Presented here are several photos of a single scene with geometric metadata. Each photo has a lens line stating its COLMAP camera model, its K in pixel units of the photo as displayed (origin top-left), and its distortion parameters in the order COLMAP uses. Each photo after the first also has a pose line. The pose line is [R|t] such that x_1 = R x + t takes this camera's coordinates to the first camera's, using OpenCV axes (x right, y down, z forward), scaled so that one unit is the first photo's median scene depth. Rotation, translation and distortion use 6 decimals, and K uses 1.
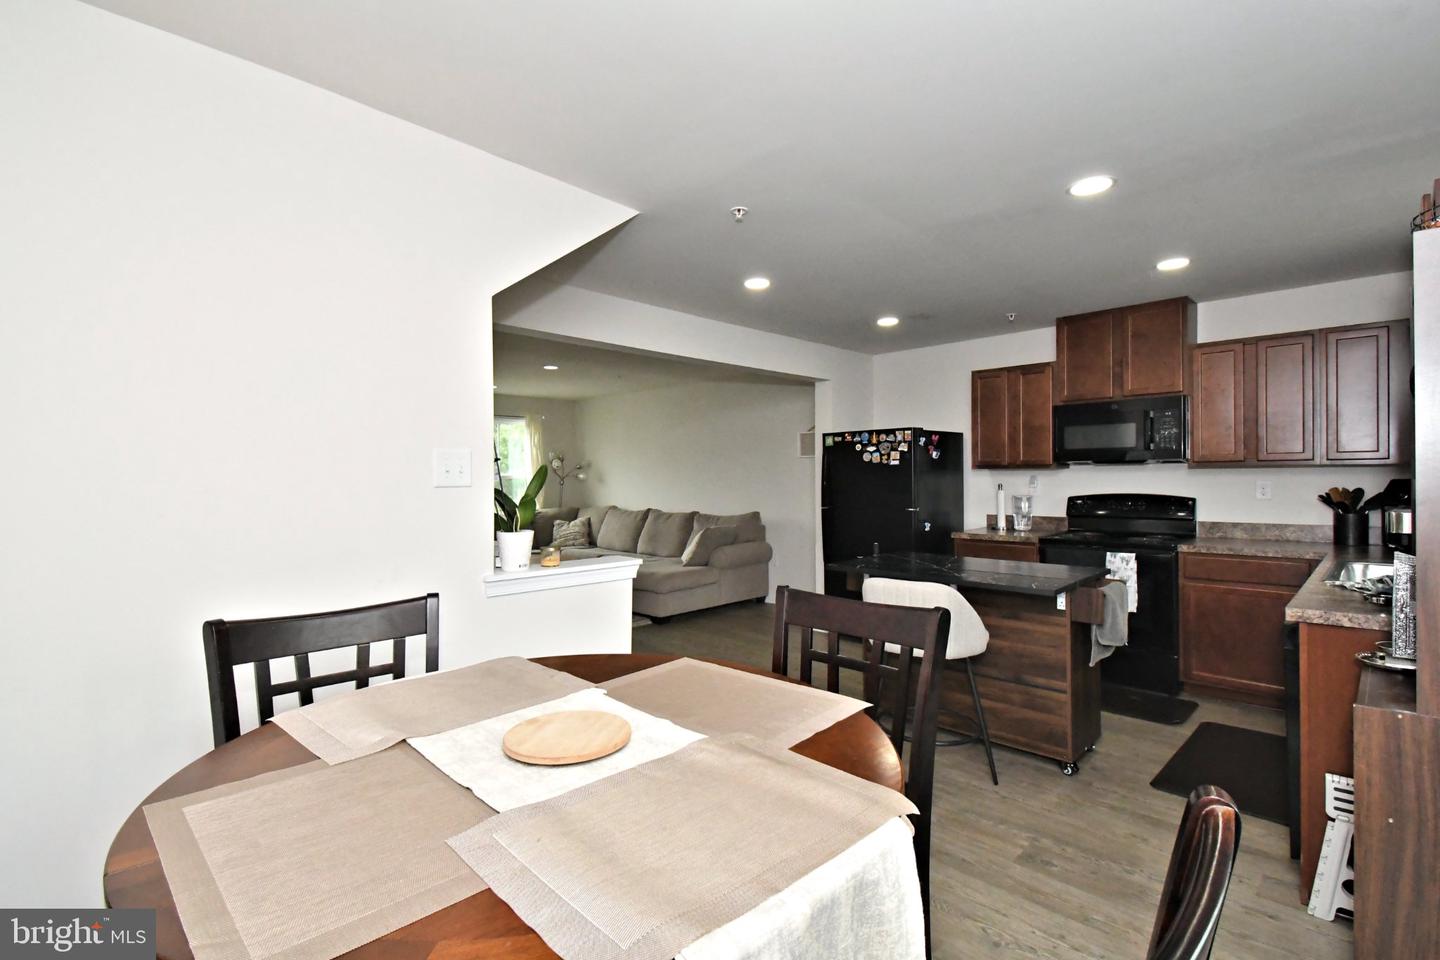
lens RADIAL K [[657.9, 0, 730.7], [0, 657.9, 478.2], [0, 0, 1]] dist [-0.000718, -0.000139]
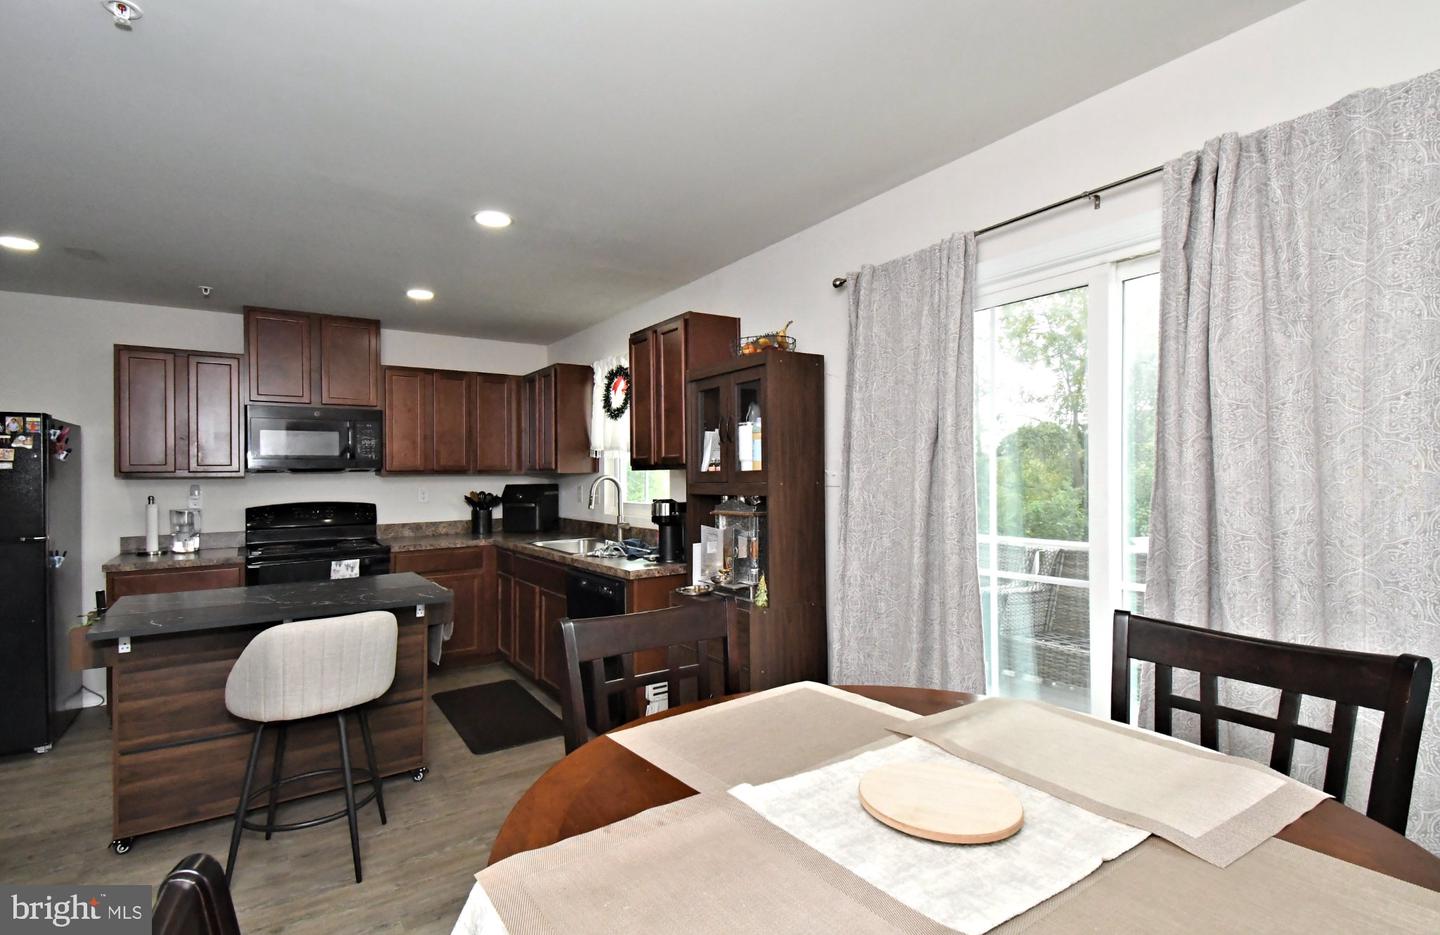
lens RADIAL K [[655.9, 0, 672.1], [0, 655.9, 479.9], [0, 0, 1]] dist [0.037593, 0.000061]
pose [[0.231917, -0.002158, 0.972733, -0.224282], [0.010289, 0.999947, -0.000235, -0.003692], [-0.972681, 0.010063, 0.231927, 0.219439]]
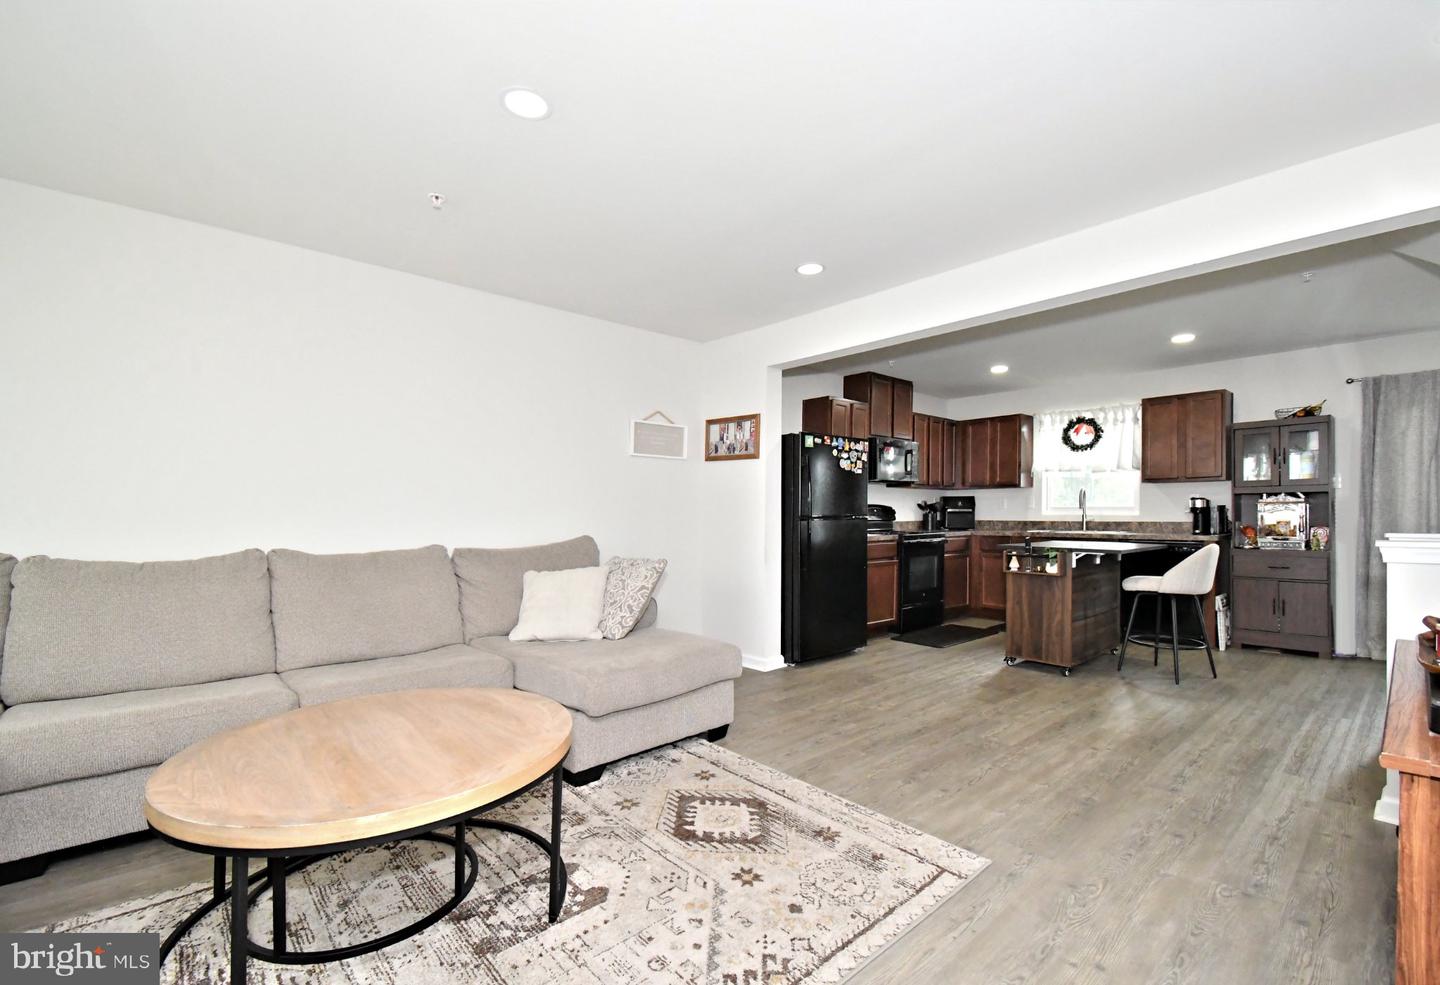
lens RADIAL K [[632.5, 0, 717.5], [0, 632.5, 519.5], [0, 0, 1]] dist [0.036682, -0.014130]
pose [[0.051408, -0.005992, 0.998660, -0.717397], [0.002308, 0.999980, 0.005881, 0.042761], [-0.998675, 0.002003, 0.051421, 1.124637]]
